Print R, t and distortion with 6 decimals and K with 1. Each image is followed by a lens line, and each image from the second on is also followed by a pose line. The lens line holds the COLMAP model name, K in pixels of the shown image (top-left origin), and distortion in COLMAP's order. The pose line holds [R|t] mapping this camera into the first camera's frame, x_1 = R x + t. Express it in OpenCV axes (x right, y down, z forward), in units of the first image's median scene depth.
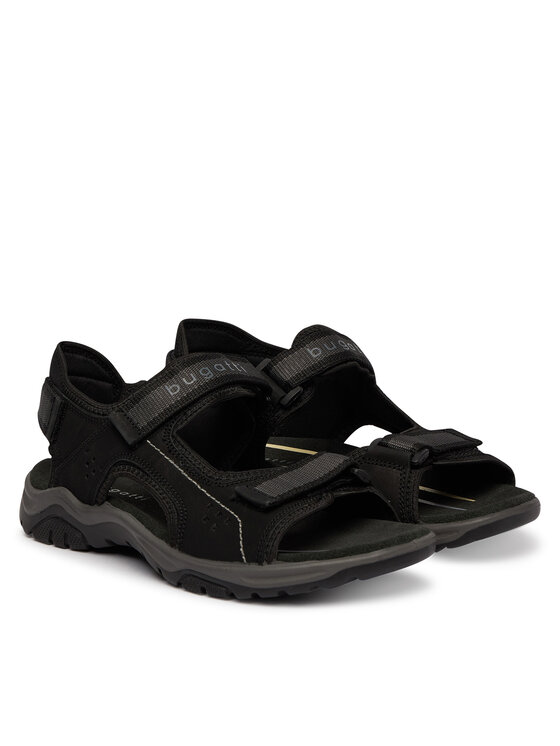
lens RADIAL K [[1502.0, 0, 280.0], [0, 1502.0, 373.0], [0, 0, 1]] dist [0.554603, 0.031173]
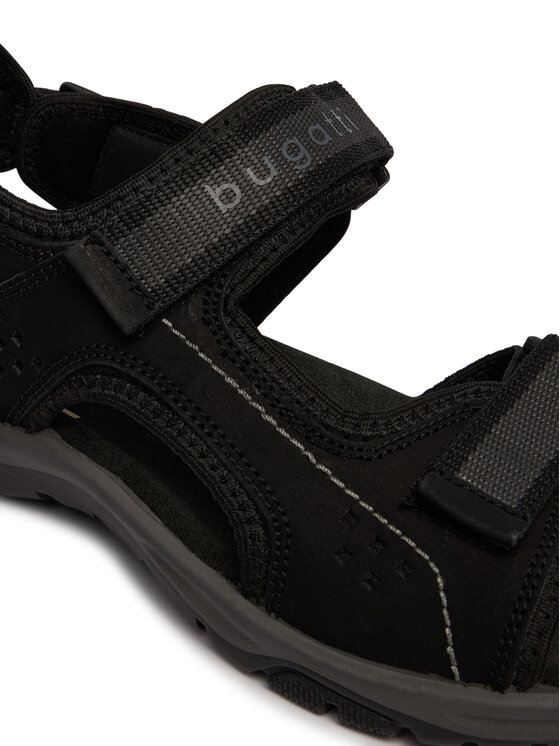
lens RADIAL K [[1521.6, 0, 280.0], [0, 1521.6, 373.0], [0, 0, 1]] dist [-0.018302, 0.069447]
pose [[0.979344, 0.004450, 0.202153, -0.142403], [-0.064557, 0.954316, 0.291743, -0.066726], [-0.191620, -0.298767, 0.934890, 0.598286]]
